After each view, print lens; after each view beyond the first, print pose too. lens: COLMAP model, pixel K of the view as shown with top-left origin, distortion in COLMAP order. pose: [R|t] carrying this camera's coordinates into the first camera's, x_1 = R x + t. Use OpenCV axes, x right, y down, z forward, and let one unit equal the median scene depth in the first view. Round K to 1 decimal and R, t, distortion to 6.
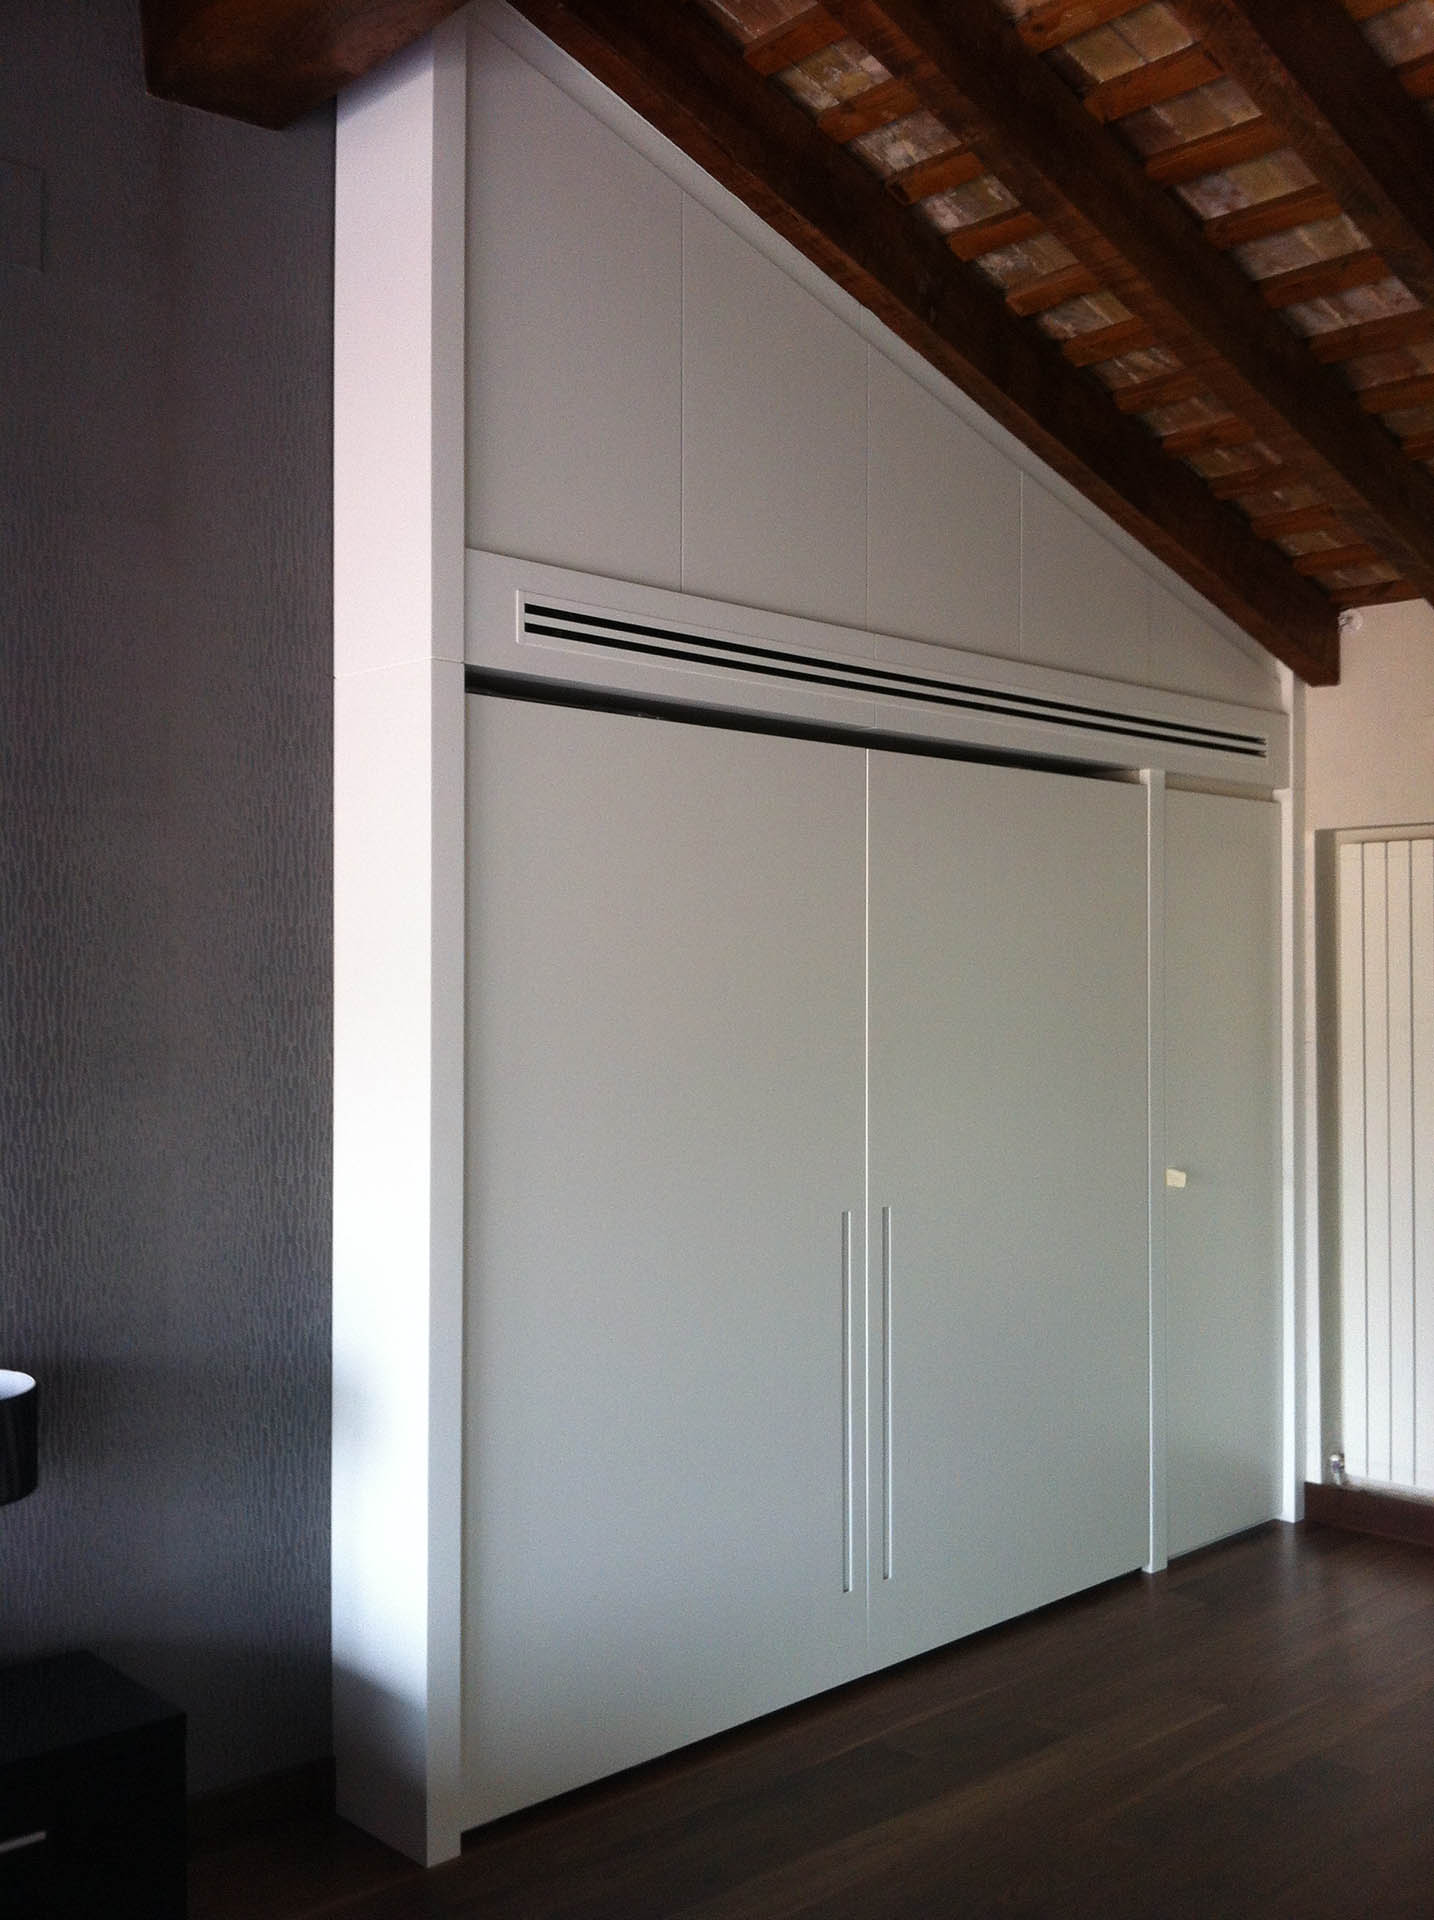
lens RADIAL K [[1807.1, 0, 720.1], [0, 1807.1, 958.0], [0, 0, 1]] dist [0.025253, 0.000000]
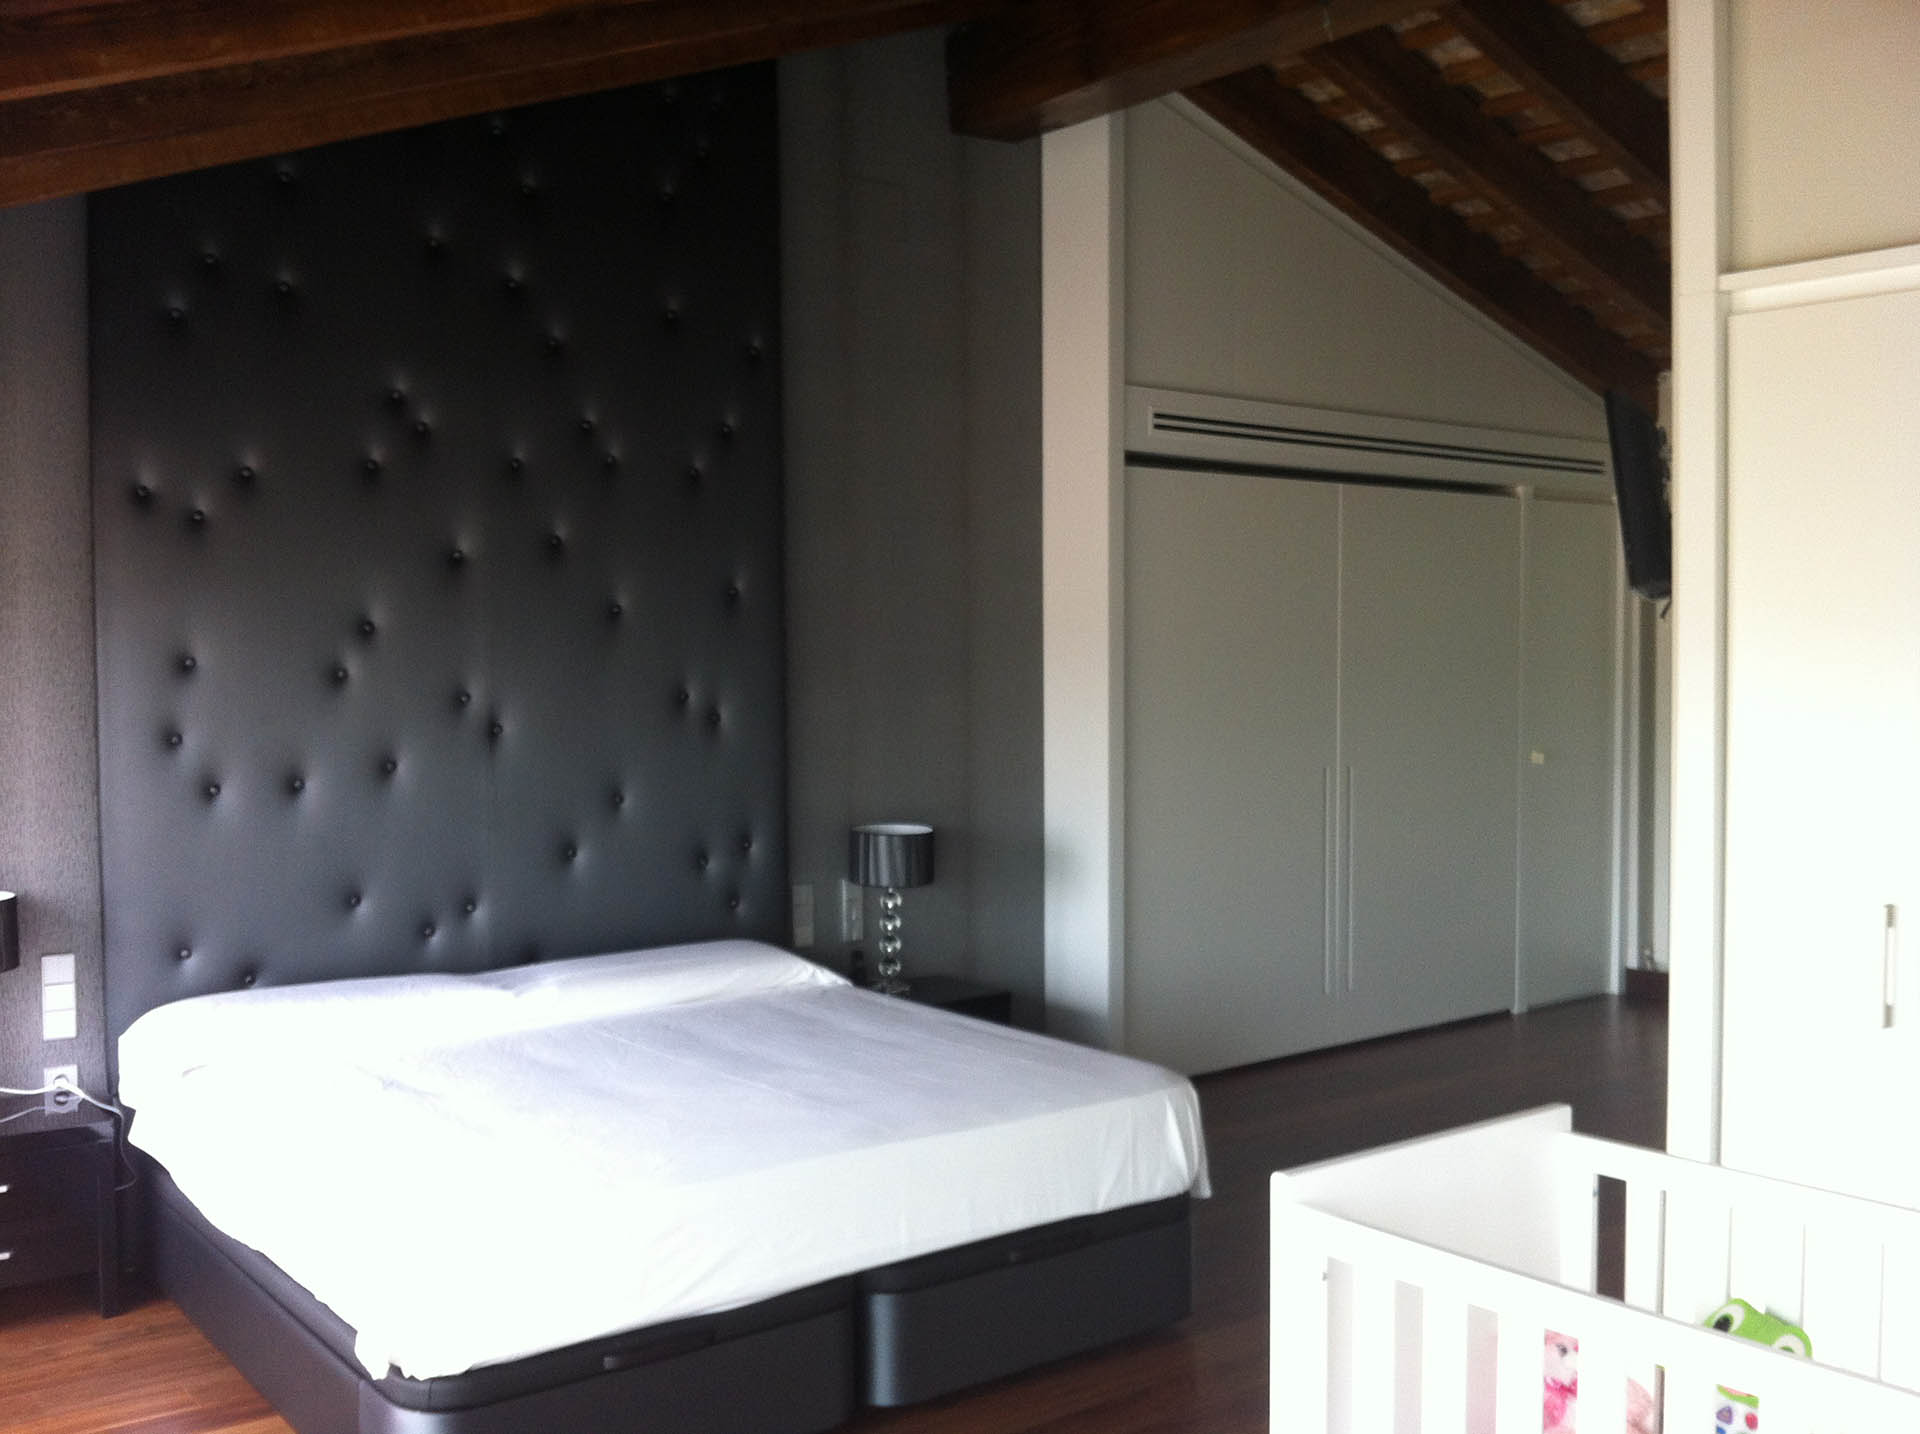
lens RADIAL K [[1807.1, 0, 953.5], [0, 1807.1, 721.1], [0, 0, 1]] dist [0.025253, 0.000000]
pose [[0.996335, -0.001242, -0.085531, -0.128495], [0.005889, 0.998518, 0.054109, 0.007604], [0.085337, -0.054415, 0.994865, -0.671188]]
